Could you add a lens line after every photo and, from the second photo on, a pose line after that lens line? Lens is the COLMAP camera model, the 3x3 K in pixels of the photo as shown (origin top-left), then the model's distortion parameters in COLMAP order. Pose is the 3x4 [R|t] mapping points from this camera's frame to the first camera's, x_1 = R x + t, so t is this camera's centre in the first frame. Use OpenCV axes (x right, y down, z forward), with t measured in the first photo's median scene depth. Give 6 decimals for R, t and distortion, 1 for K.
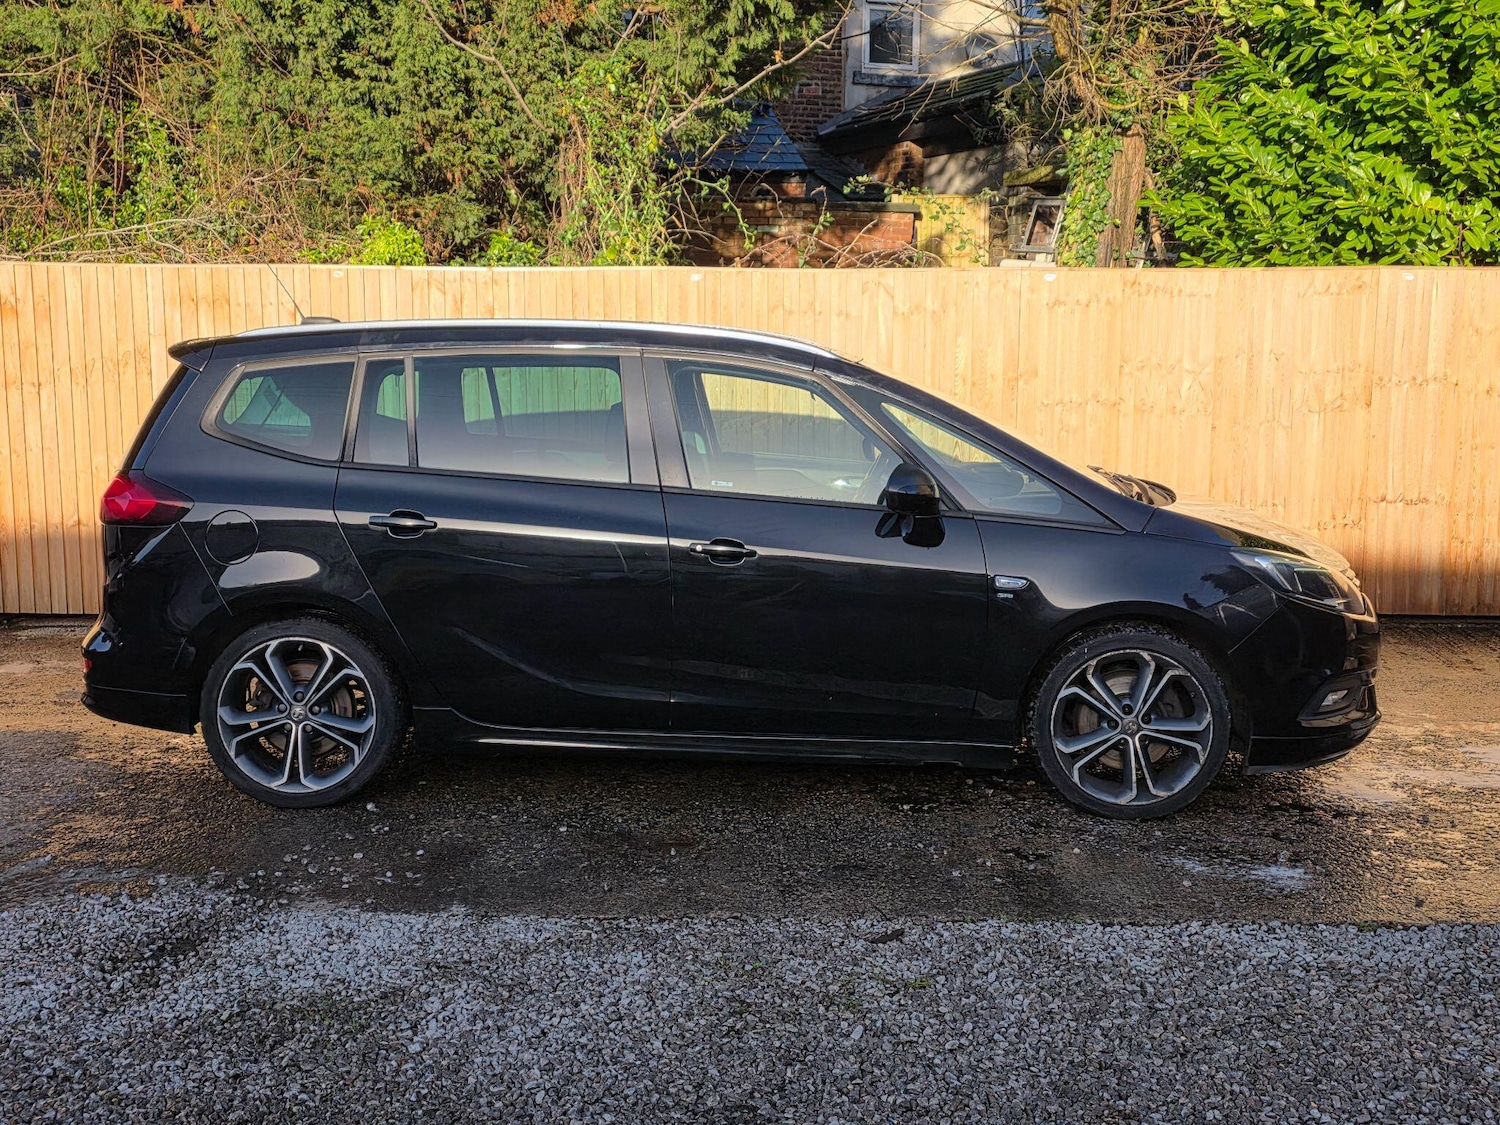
lens RADIAL K [[1691.3, 0, 763.6], [0, 1691.3, 530.4], [0, 0, 1]] dist [0.145616, -0.253020]
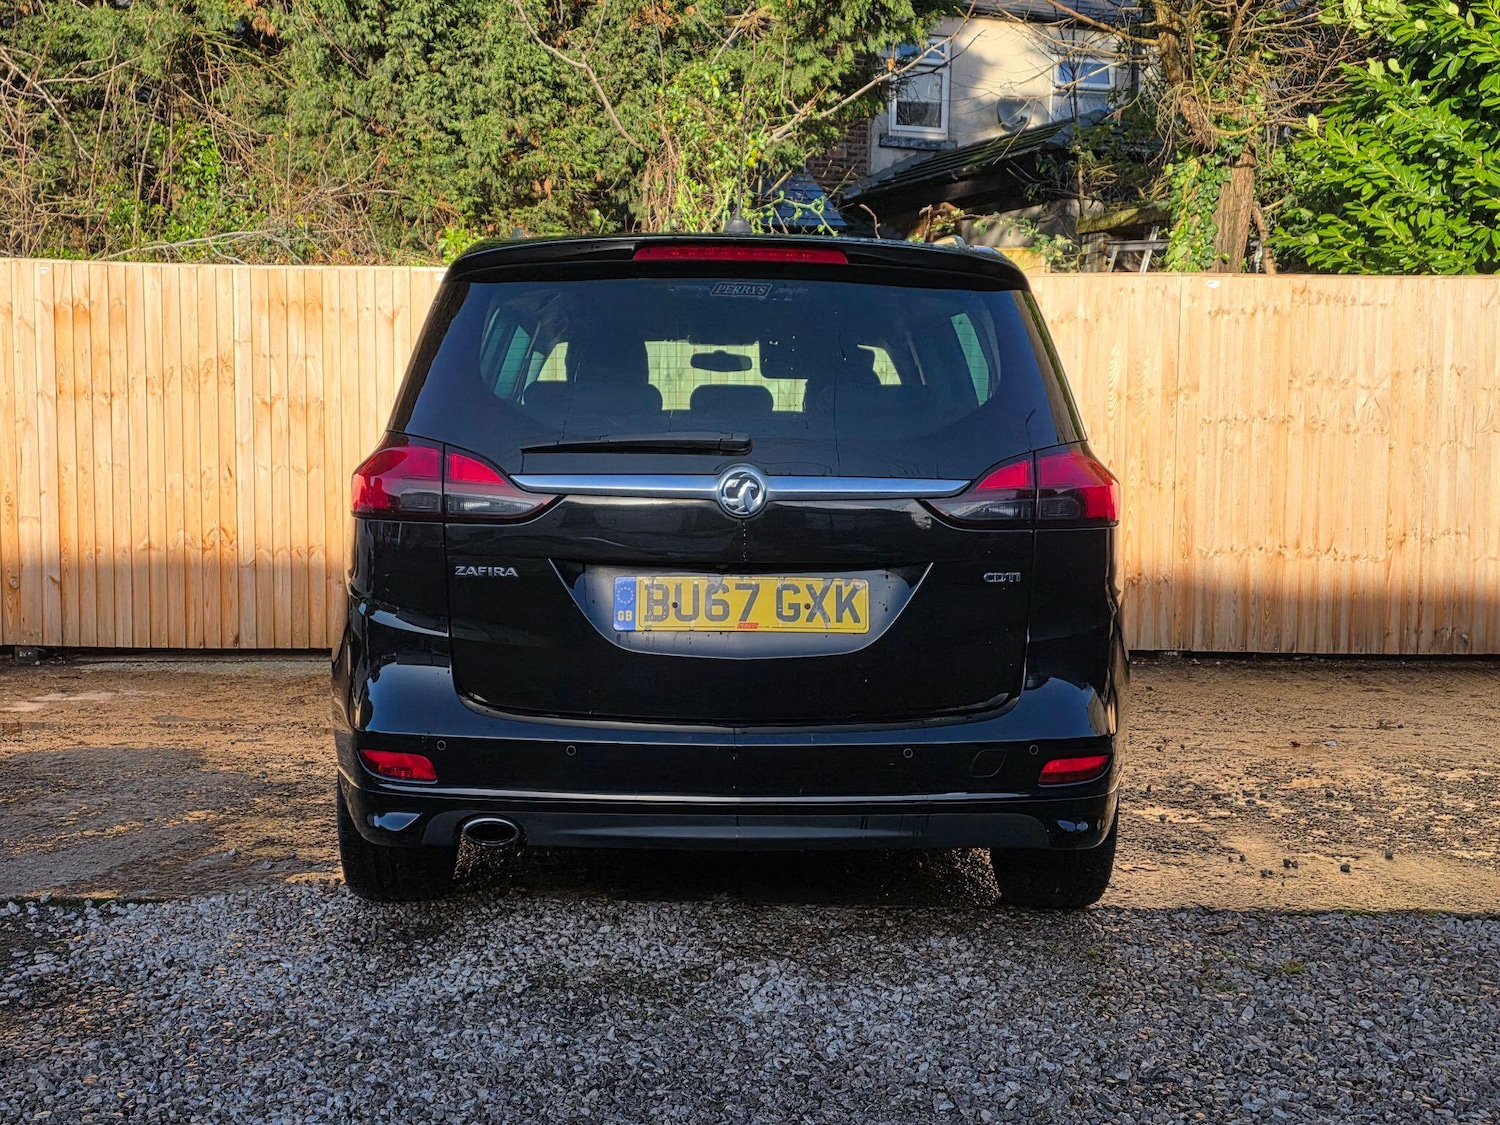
lens RADIAL K [[1809.7, 0, 756.1], [0, 1809.7, 520.2], [0, 0, 1]] dist [0.154558, -0.298179]
pose [[0.999860, 0.004395, 0.016134, -0.147101], [-0.003252, 0.997526, -0.070219, 0.077344], [-0.016403, 0.070157, 0.997401, 0.039769]]
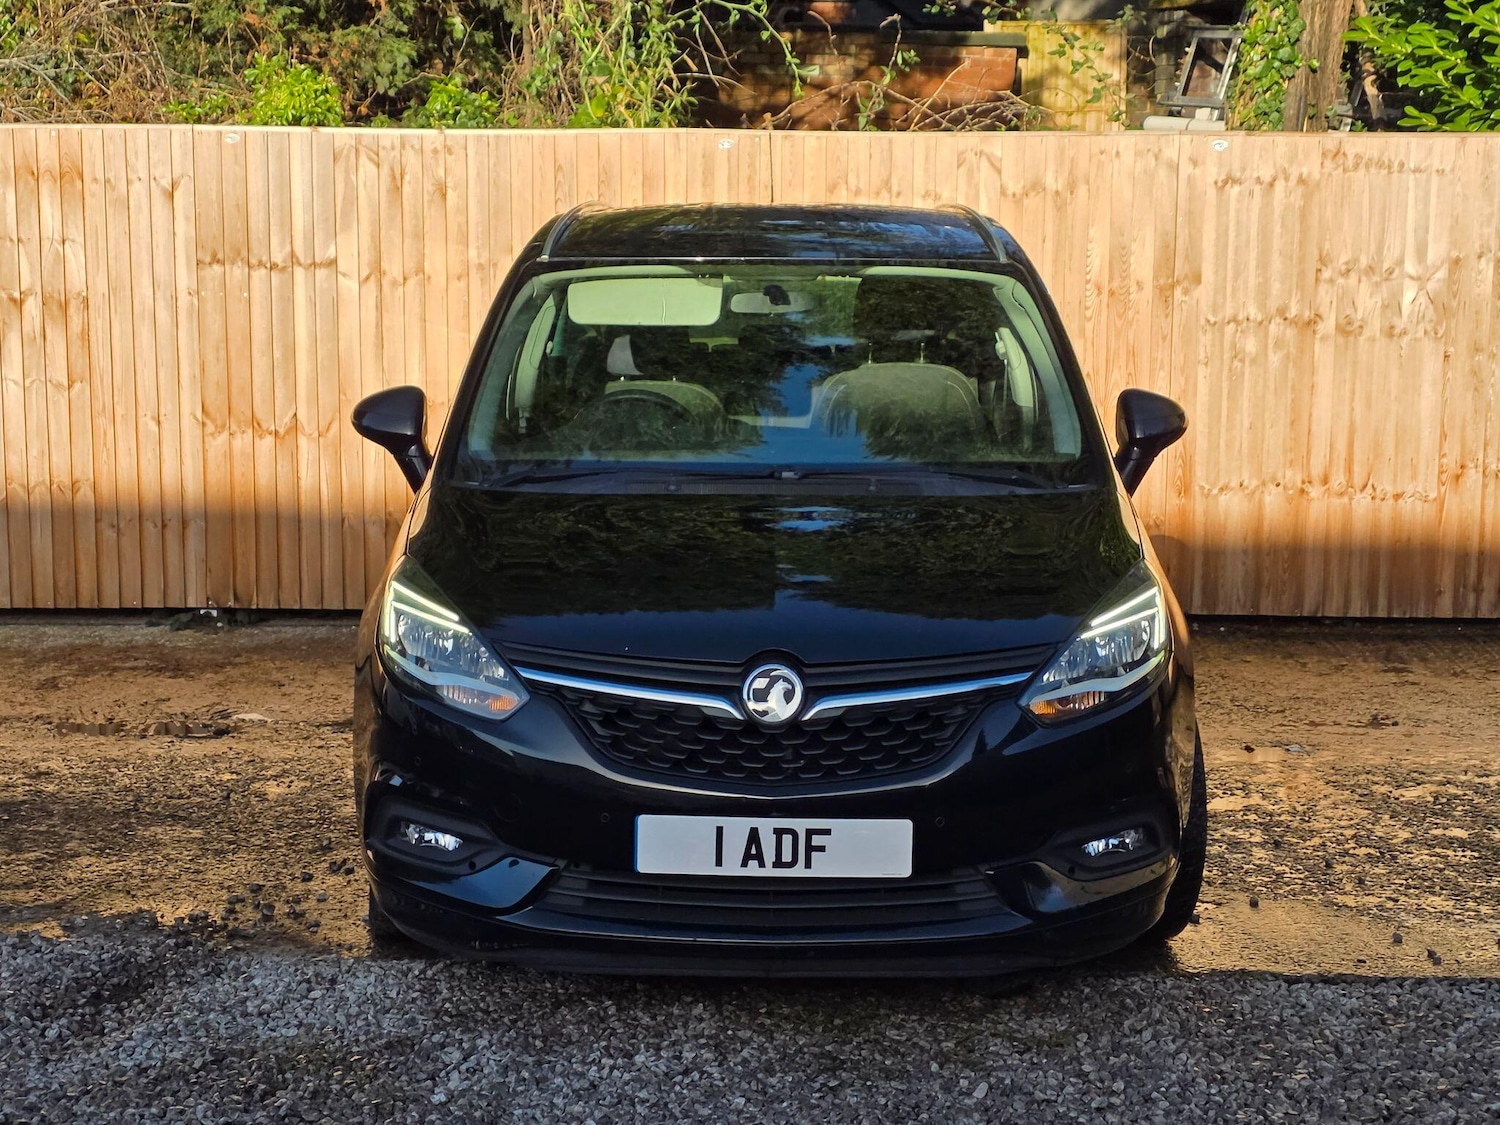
lens RADIAL K [[2573.6, 0, 741.3], [0, 2573.6, 546.5], [0, 0, 1]] dist [0.203079, -0.587961]
pose [[0.999925, 0.005573, -0.010933, -0.032151], [-0.005478, 0.999948, 0.008639, 0.018957], [0.010981, -0.008578, 0.999903, -0.155352]]
